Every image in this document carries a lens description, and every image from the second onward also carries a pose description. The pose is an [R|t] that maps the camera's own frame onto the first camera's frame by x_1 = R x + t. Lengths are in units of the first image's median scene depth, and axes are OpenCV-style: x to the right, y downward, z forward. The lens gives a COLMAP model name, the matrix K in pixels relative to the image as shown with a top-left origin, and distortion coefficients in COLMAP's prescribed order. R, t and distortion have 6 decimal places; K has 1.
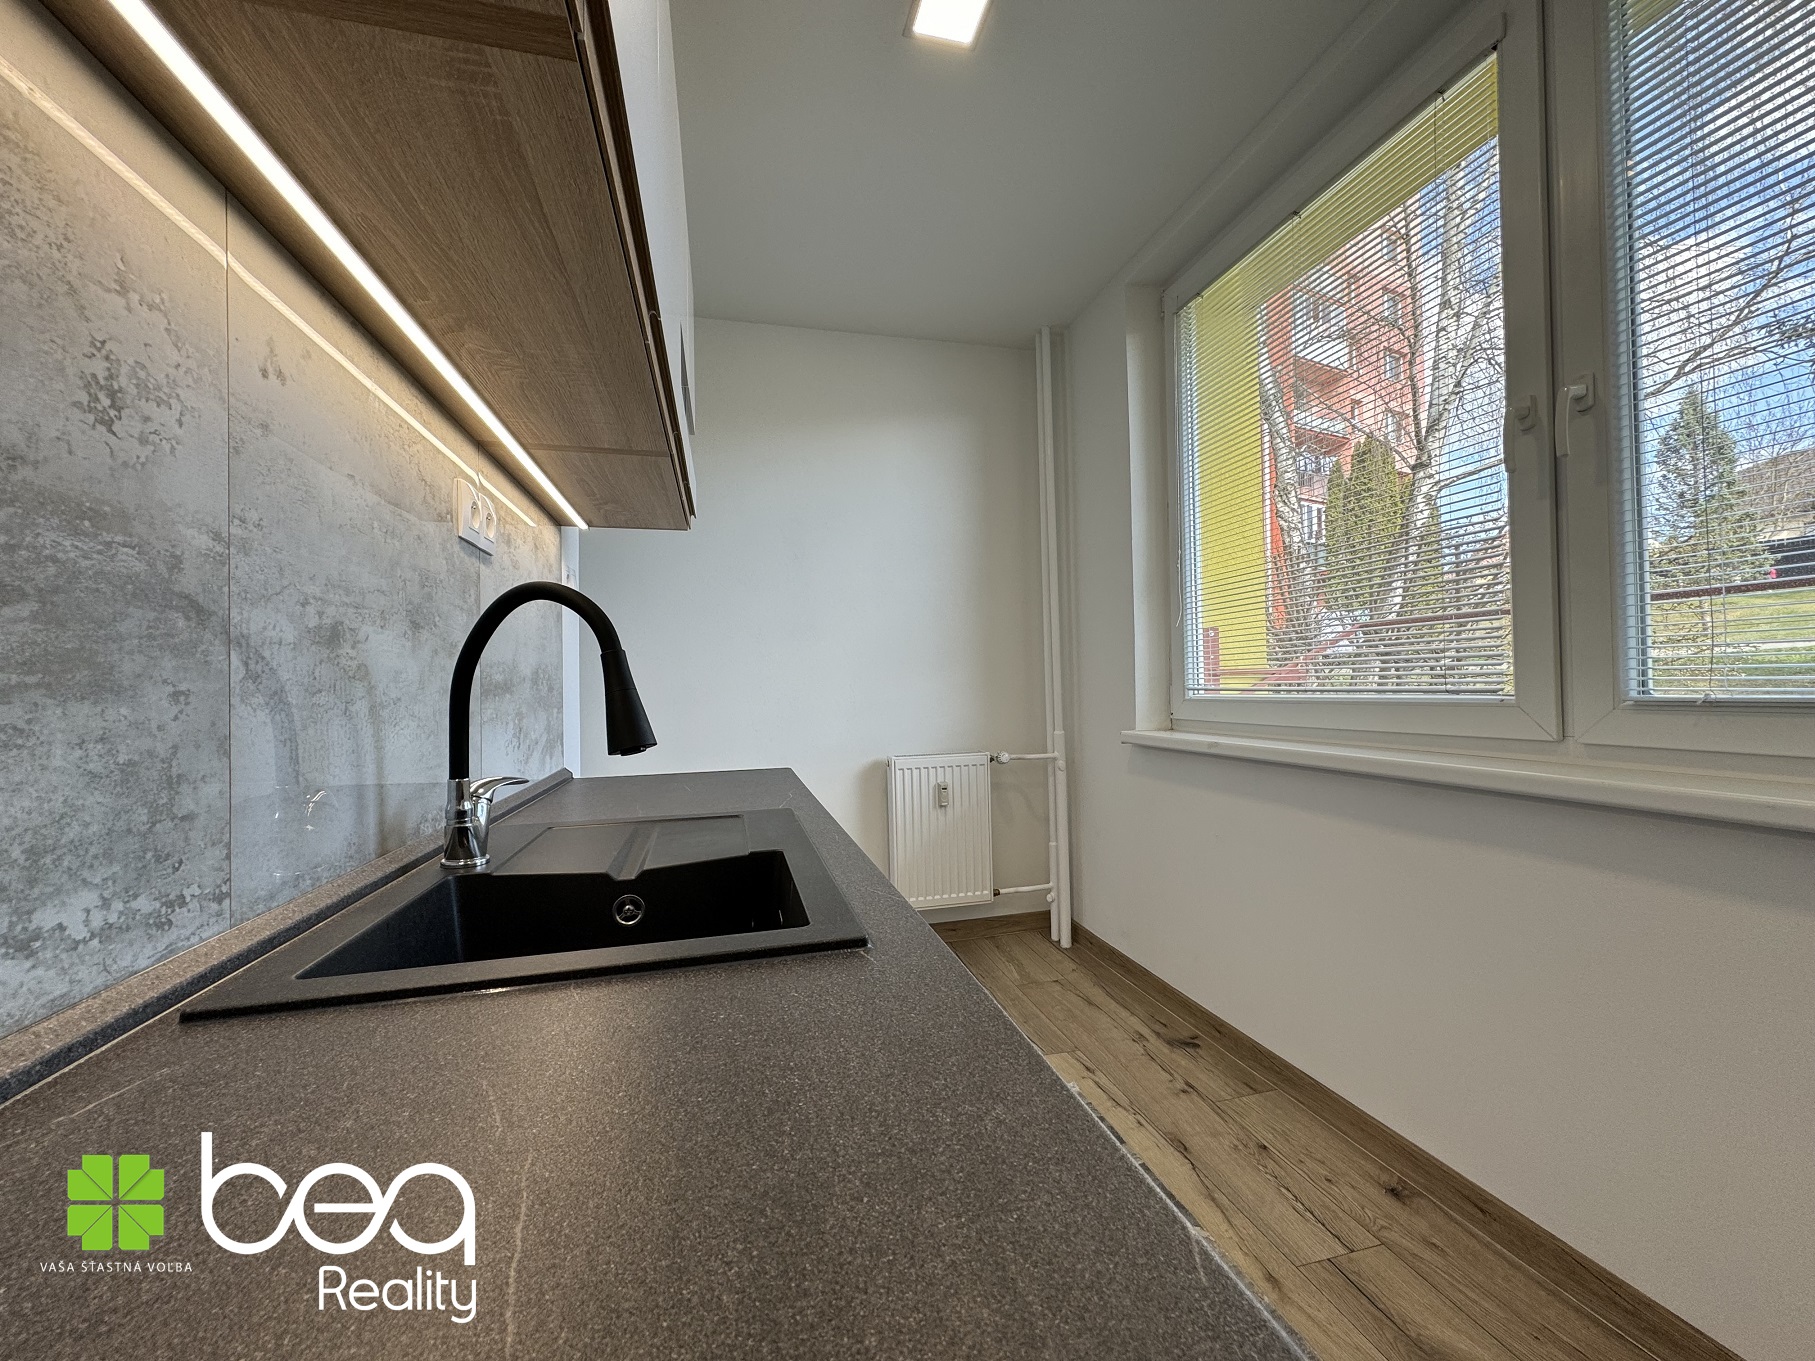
lens RADIAL K [[720.4, 0, 907.5], [0, 720.4, 680.5], [0, 0, 1]] dist [-0.001033, 0.000271]
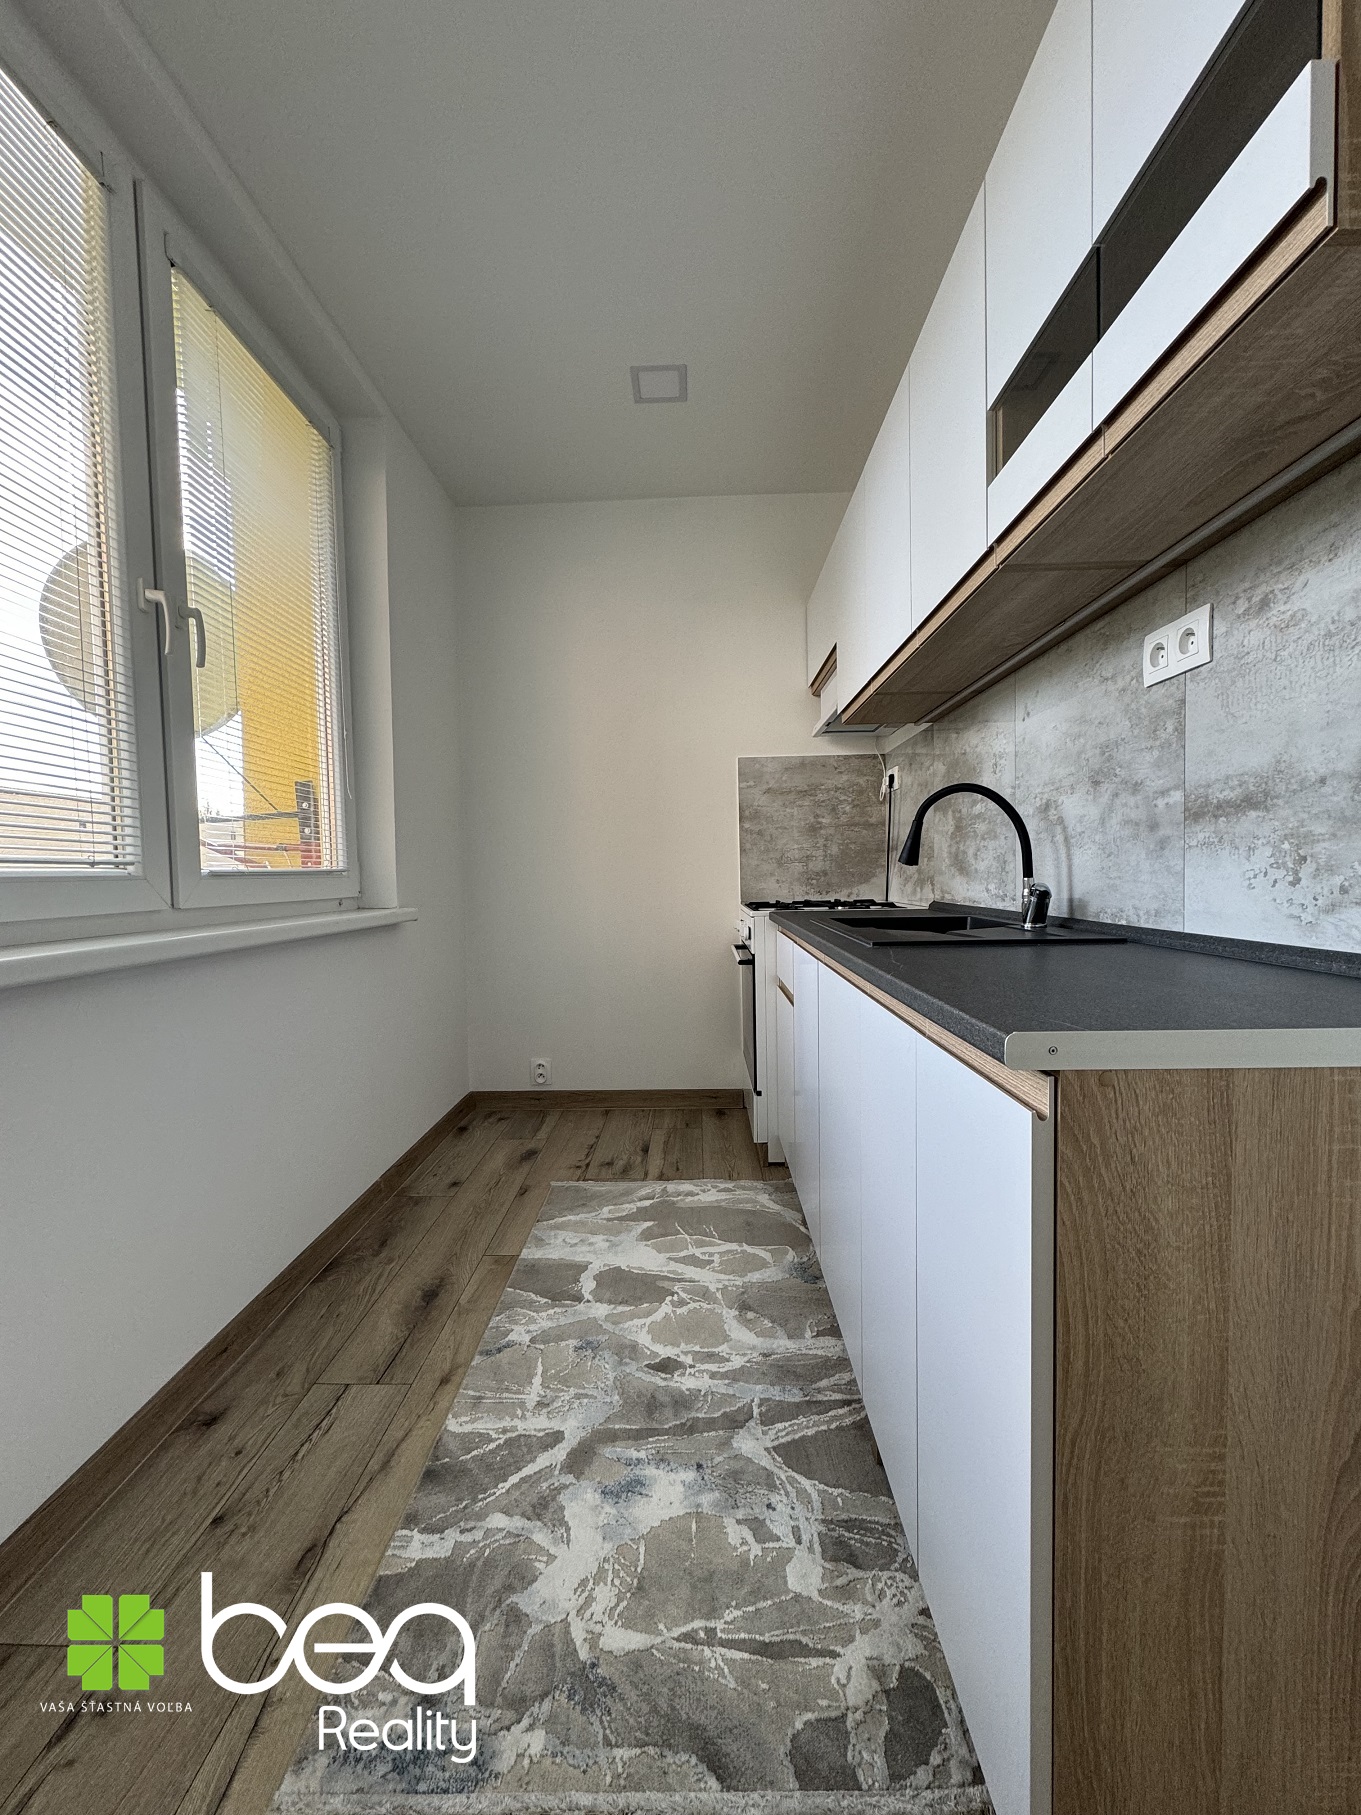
lens RADIAL K [[721.8, 0, 680.5], [0, 721.8, 907.5], [0, 0, 1]] dist [-0.000556, 0.000048]
pose [[-0.964016, 0.025829, 0.264586, -0.106478], [0.035555, 0.998854, 0.032034, 0.051500], [-0.263455, 0.040289, -0.963830, 1.297145]]
